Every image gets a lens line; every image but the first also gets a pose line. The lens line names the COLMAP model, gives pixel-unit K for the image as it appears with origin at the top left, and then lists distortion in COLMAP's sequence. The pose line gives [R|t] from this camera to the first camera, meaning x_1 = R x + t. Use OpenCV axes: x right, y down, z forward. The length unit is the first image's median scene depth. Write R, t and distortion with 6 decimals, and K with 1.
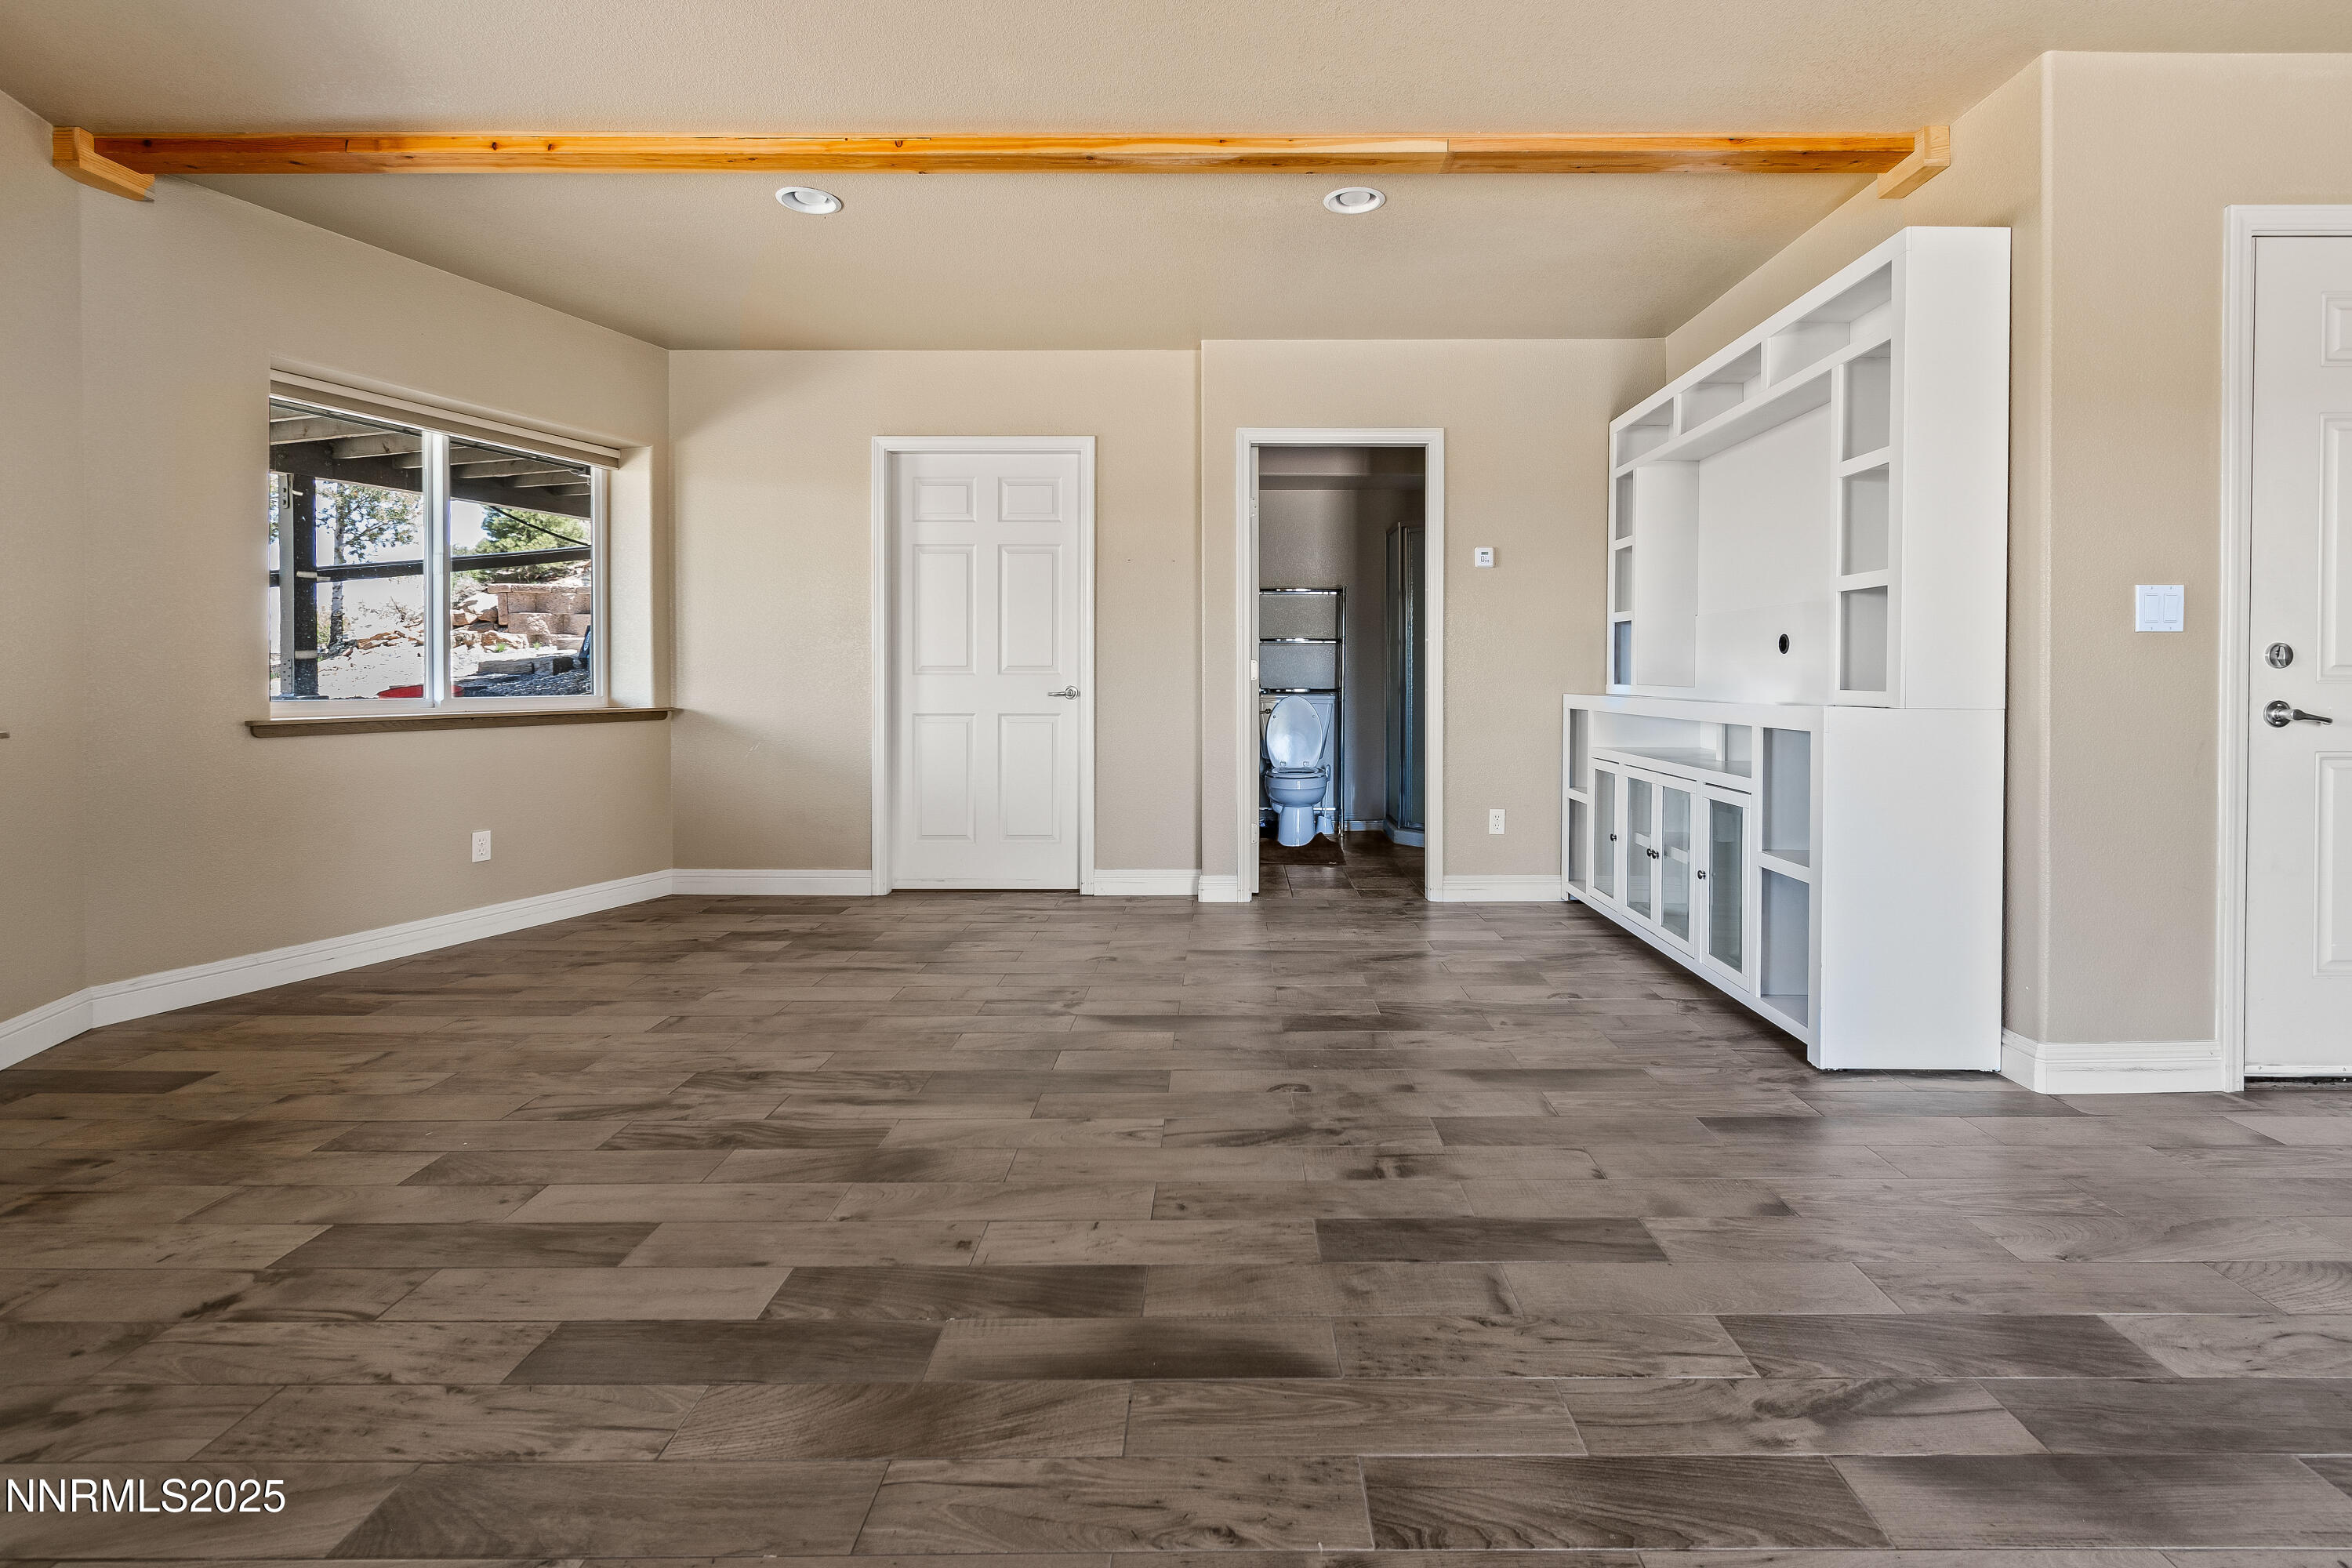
lens RADIAL K [[1057.7, 0, 1215.3], [0, 1057.7, 654.7], [0, 0, 1]] dist [0.003235, -0.001128]
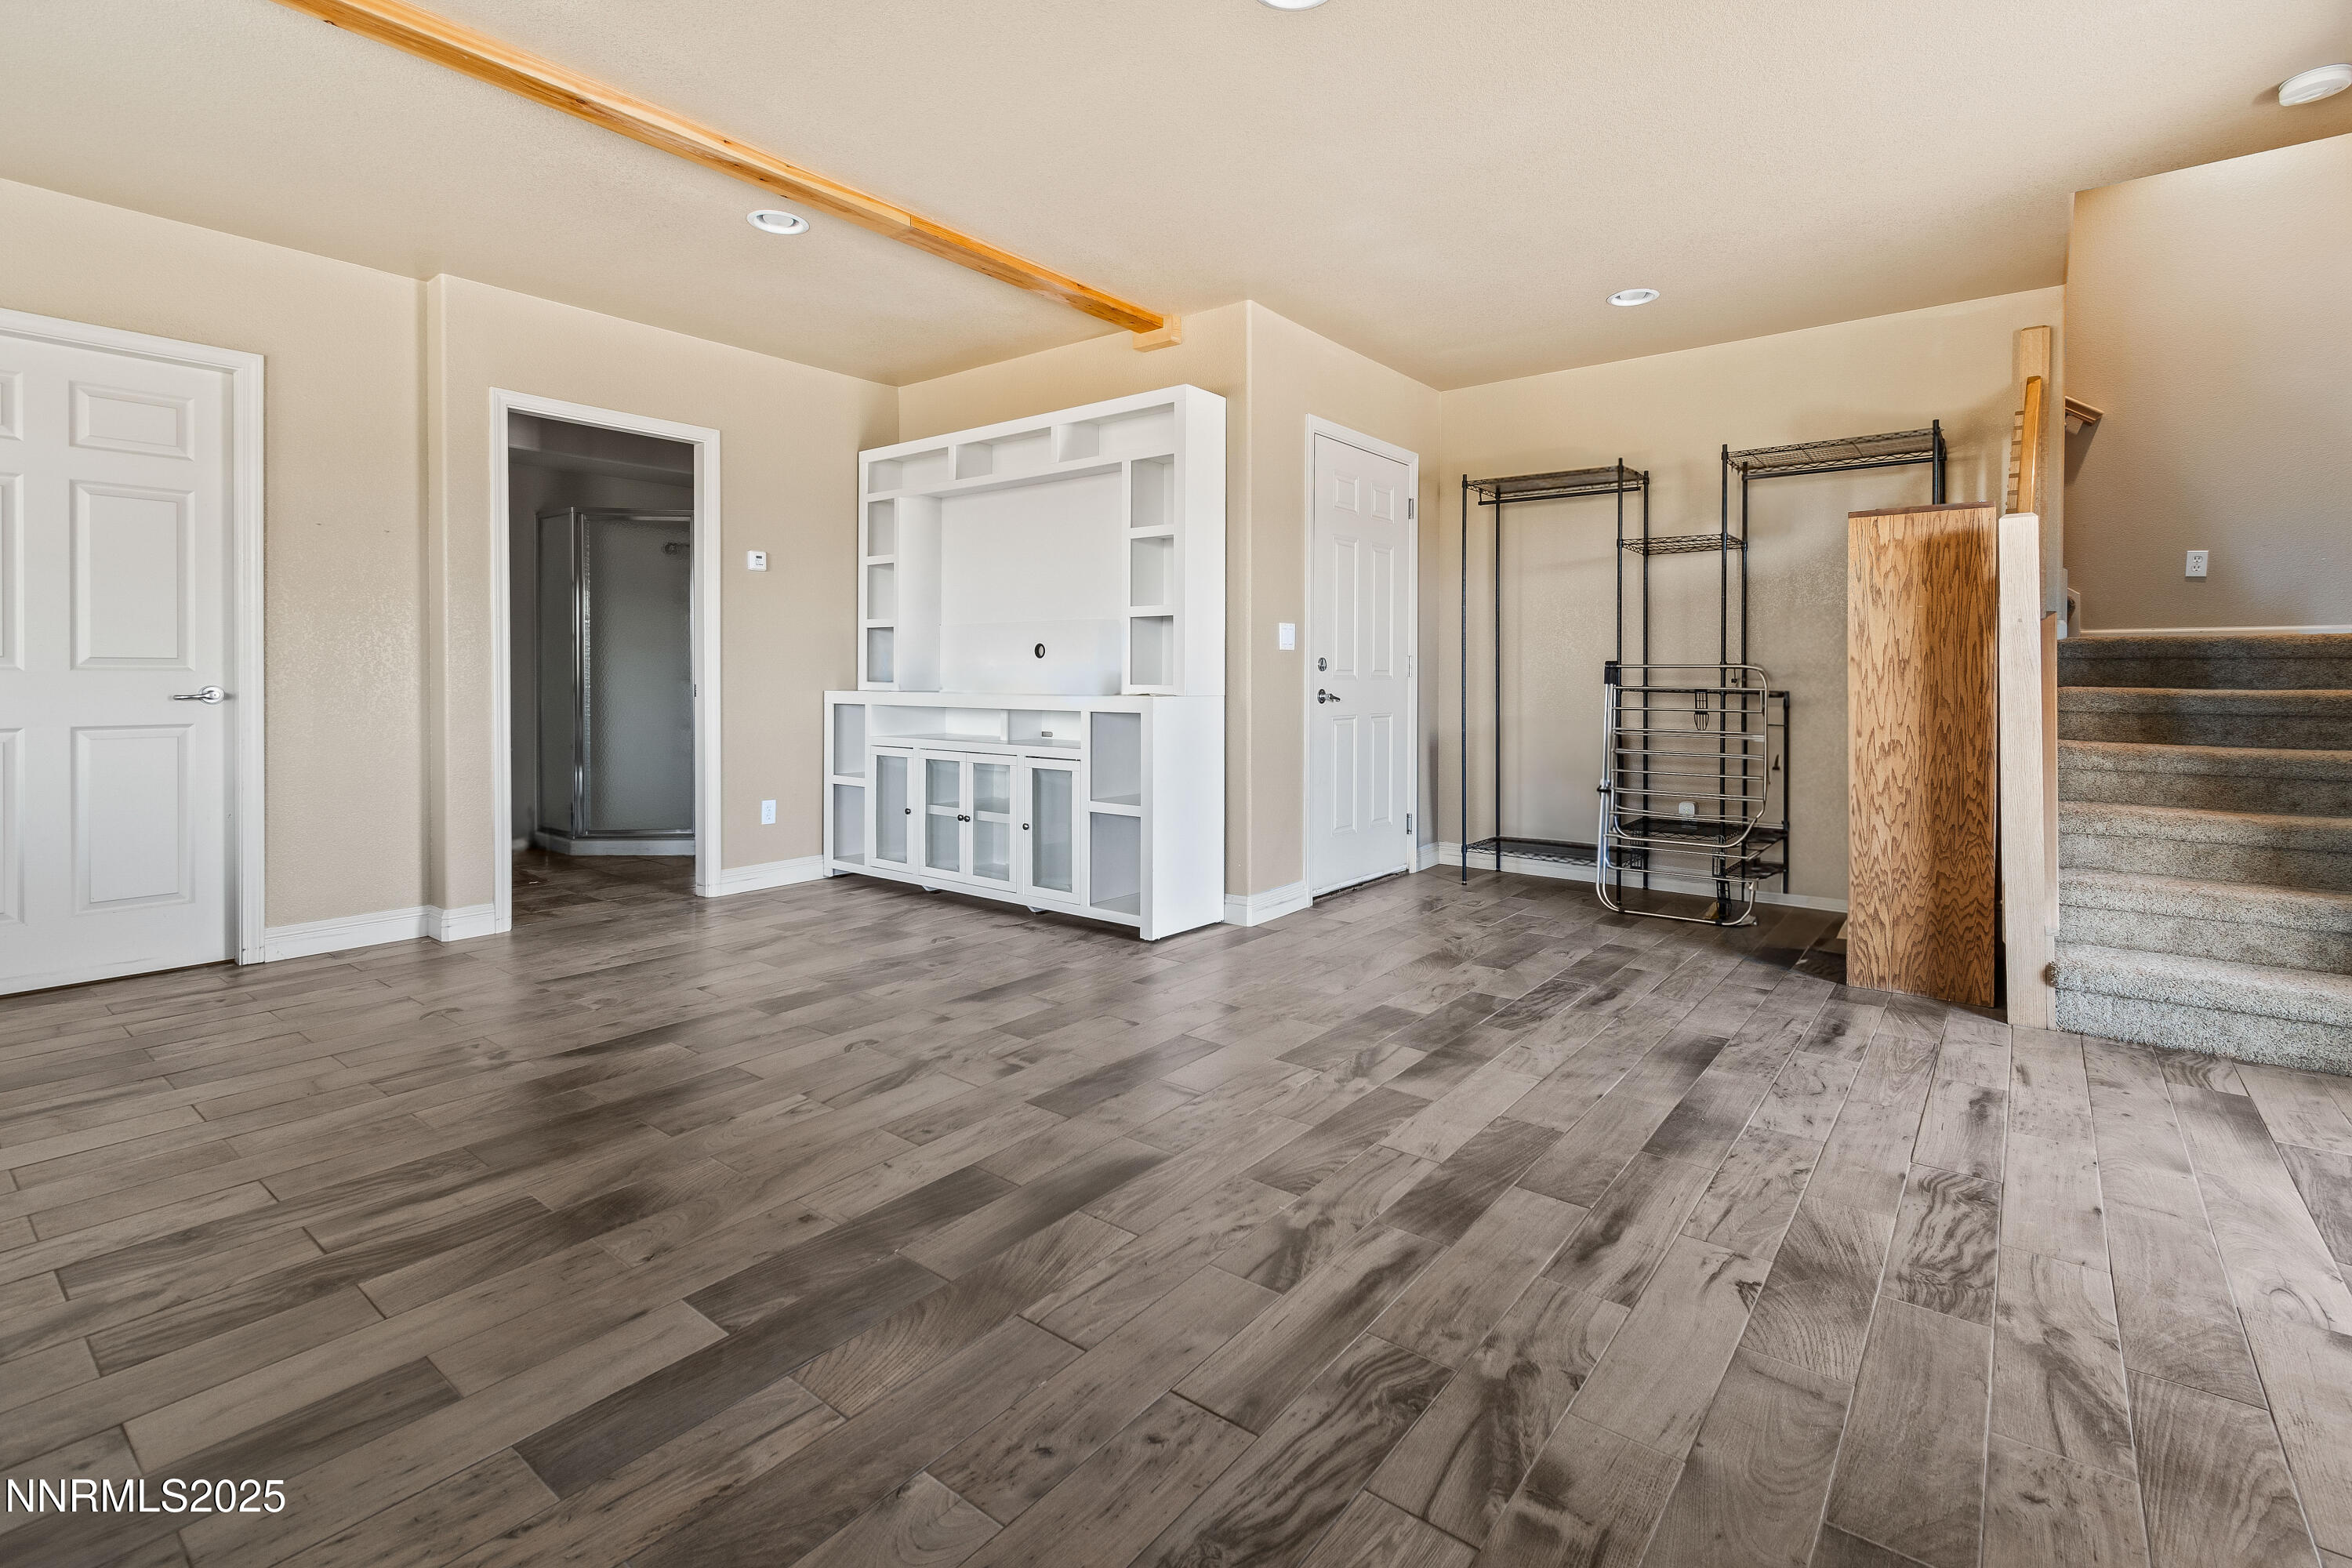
lens RADIAL K [[1057.7, 0, 1158.4], [0, 1057.7, 646.2], [0, 0, 1]] dist [0.003235, -0.001128]
pose [[0.639943, 0.022694, 0.768087, -0.586995], [-0.017937, 0.999733, -0.014594, 0.000858], [-0.768213, -0.004438, 0.640179, 0.047042]]
